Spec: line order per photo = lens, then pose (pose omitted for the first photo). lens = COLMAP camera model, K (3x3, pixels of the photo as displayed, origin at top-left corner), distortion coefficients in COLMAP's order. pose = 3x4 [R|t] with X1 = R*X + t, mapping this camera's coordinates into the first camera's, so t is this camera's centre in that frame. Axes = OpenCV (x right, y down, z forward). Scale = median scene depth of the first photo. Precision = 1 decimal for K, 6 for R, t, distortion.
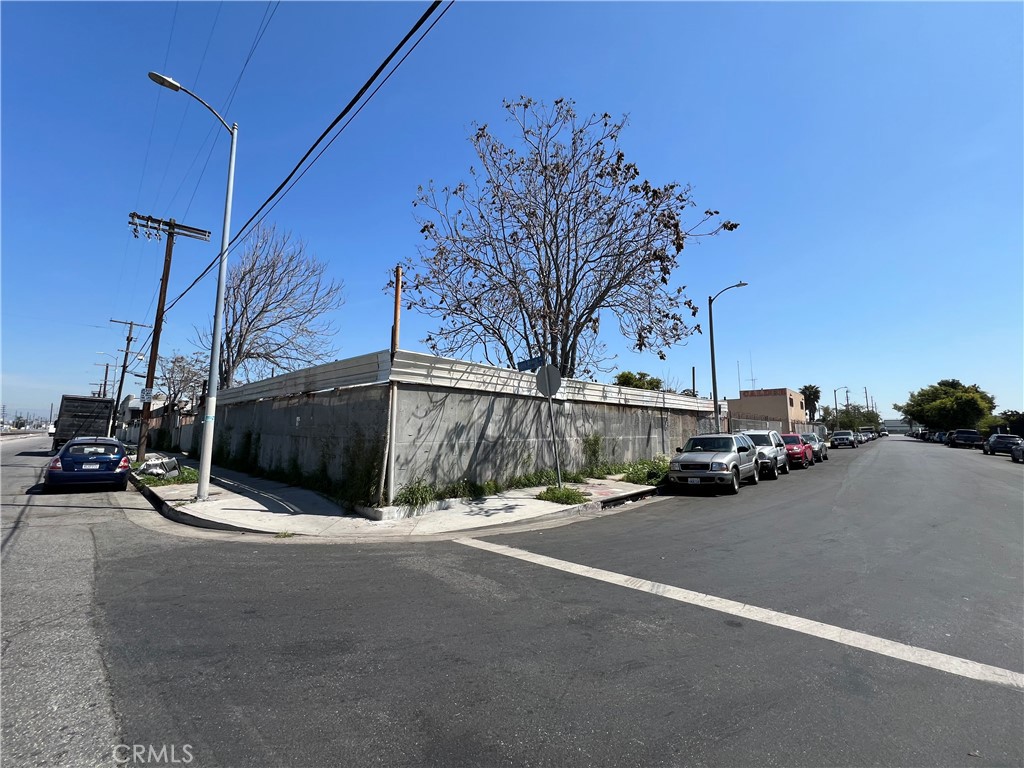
lens RADIAL K [[404.6, 0, 515.2], [0, 404.6, 379.6], [0, 0, 1]] dist [-0.002528, -0.000101]
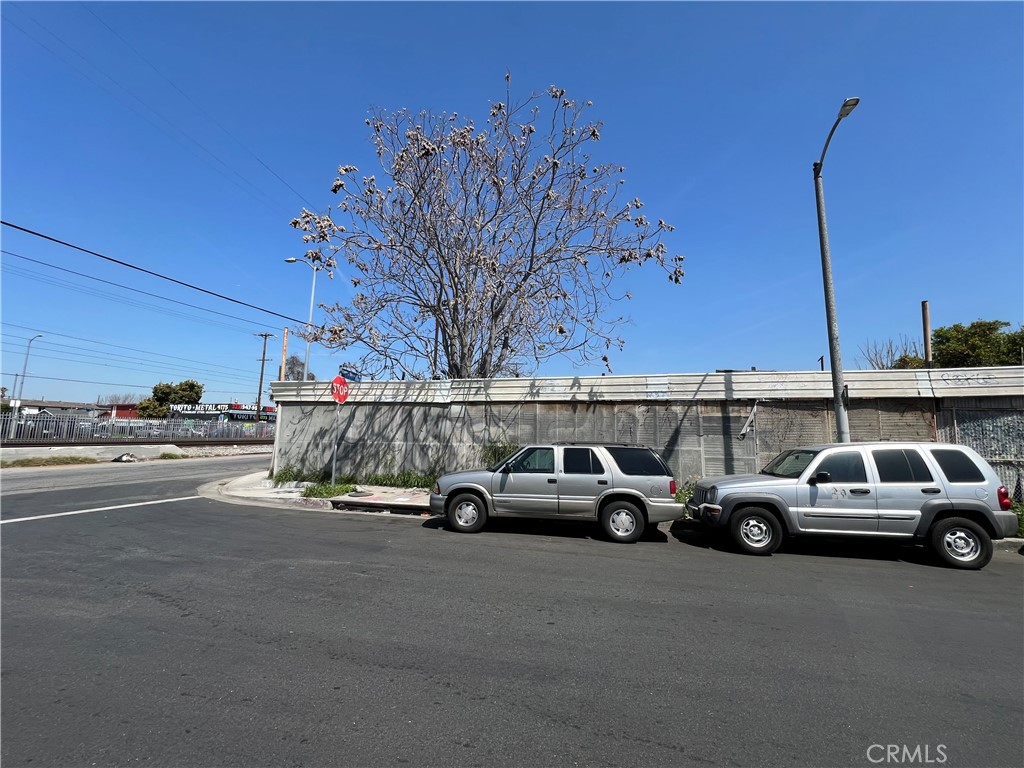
lens RADIAL K [[404.6, 0, 515.2], [0, 404.6, 379.6], [0, 0, 1]] dist [-0.002528, -0.000101]
pose [[0.514315, -0.109226, -0.850617, 1.175097], [0.092754, 0.993123, -0.071443, 0.091117], [0.852571, -0.042154, 0.520909, 0.745572]]
